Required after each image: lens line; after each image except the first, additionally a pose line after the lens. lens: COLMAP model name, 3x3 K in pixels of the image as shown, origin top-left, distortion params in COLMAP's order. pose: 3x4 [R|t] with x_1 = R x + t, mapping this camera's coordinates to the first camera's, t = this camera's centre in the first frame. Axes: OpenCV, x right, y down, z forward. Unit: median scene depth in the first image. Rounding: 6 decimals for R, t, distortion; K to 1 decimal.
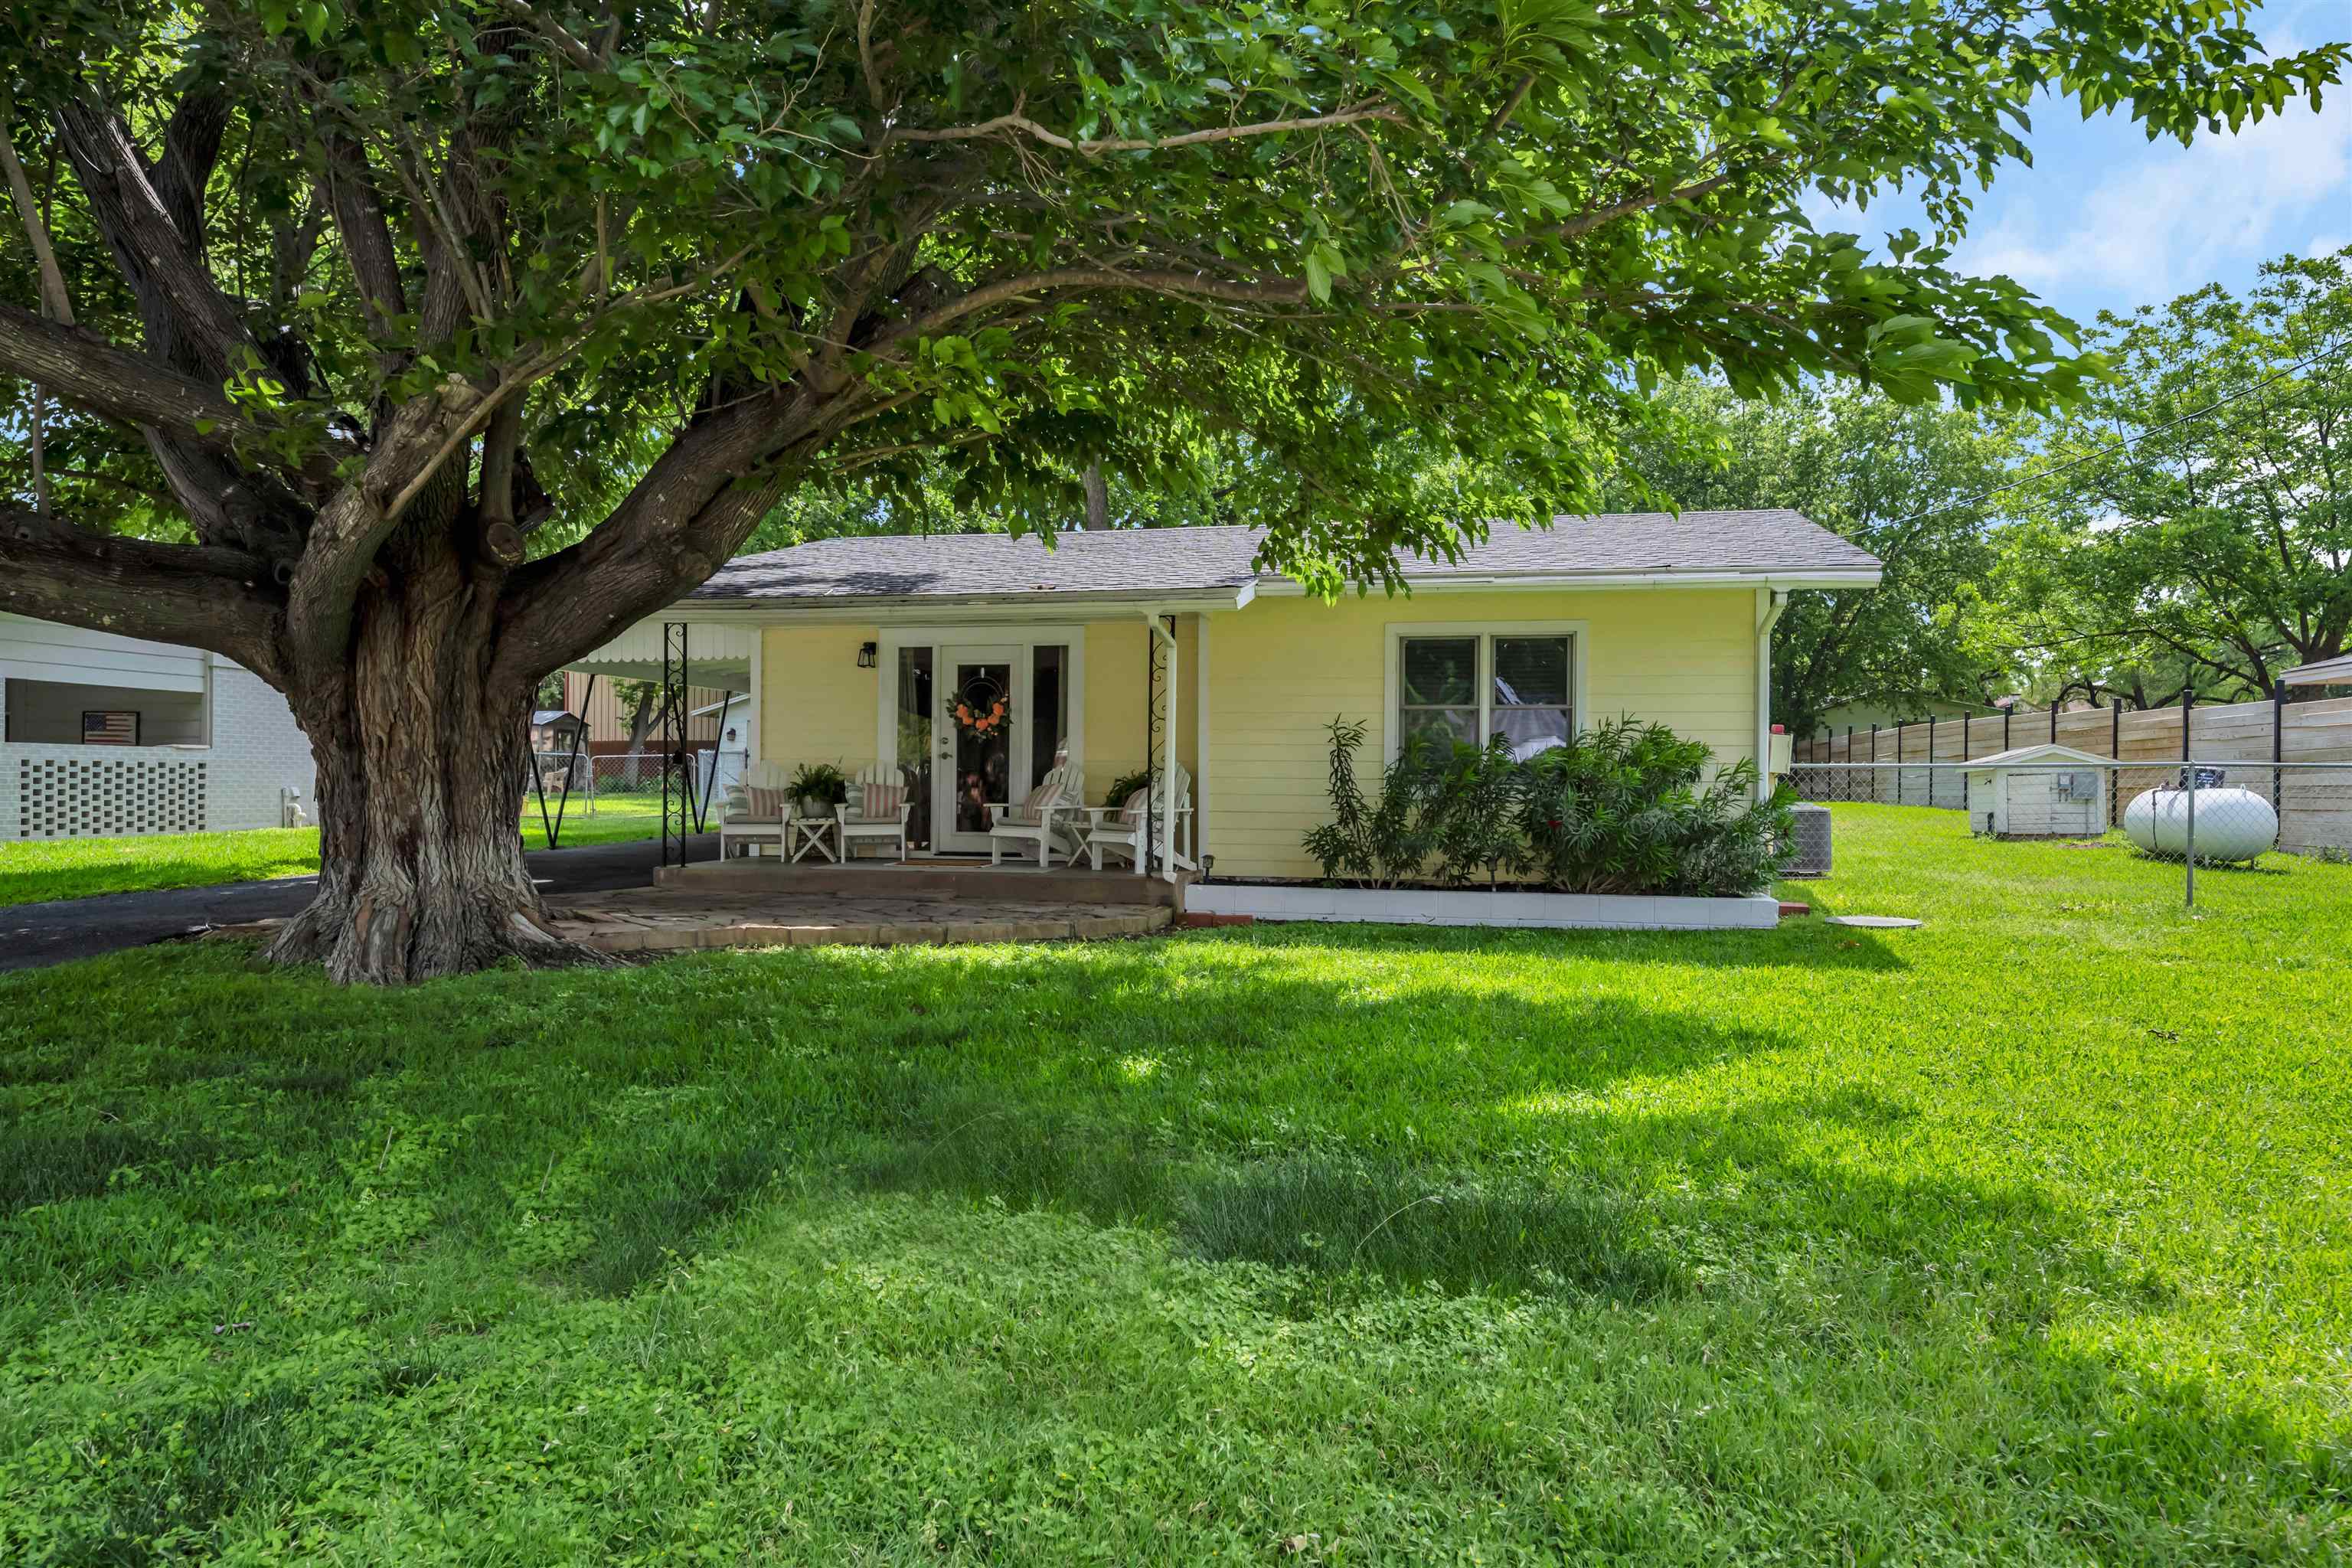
lens RADIAL K [[1500.4, 0, 1172.7], [0, 1500.4, 785.3], [0, 0, 1]] dist [-0.000042, 0.000703]
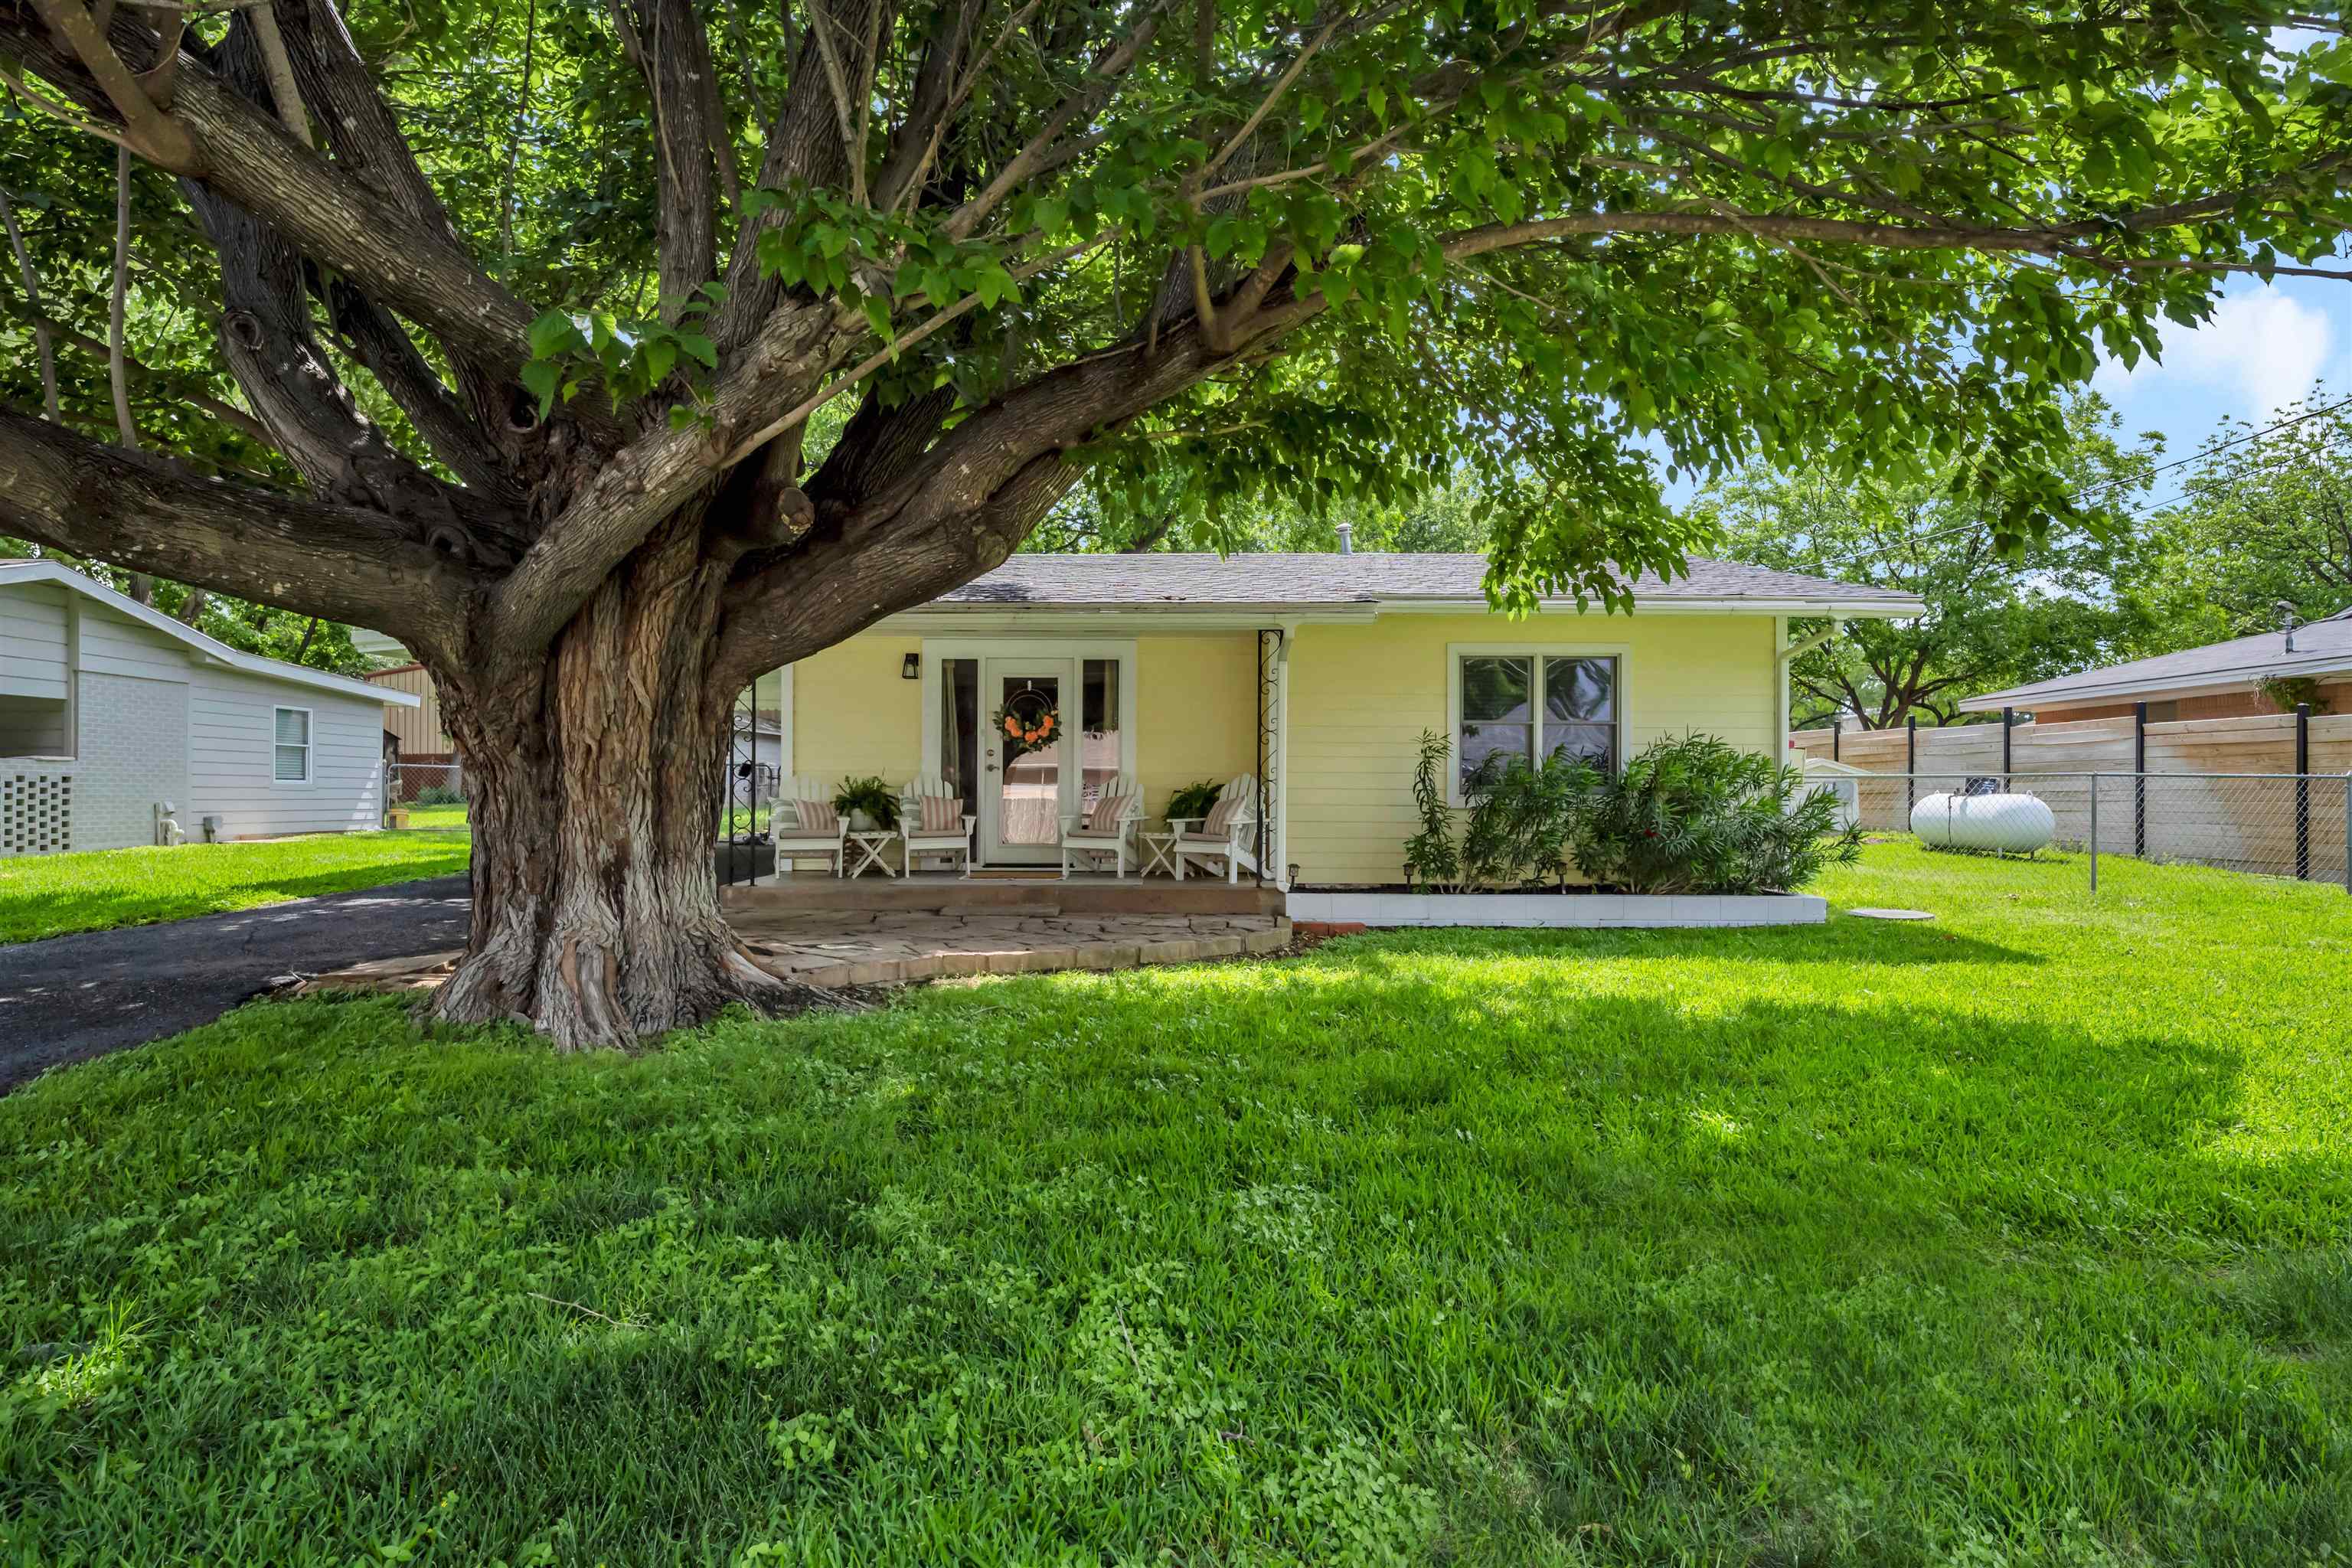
lens RADIAL K [[1266.7, 0, 1179.2], [0, 1266.7, 786.6], [0, 0, 1]] dist [-0.007793, -0.000716]
pose [[0.975859, -0.003482, 0.218374, -0.226870], [0.004572, 0.999979, -0.004486, -0.002942], [-0.218354, 0.005376, 0.975855, 0.156794]]
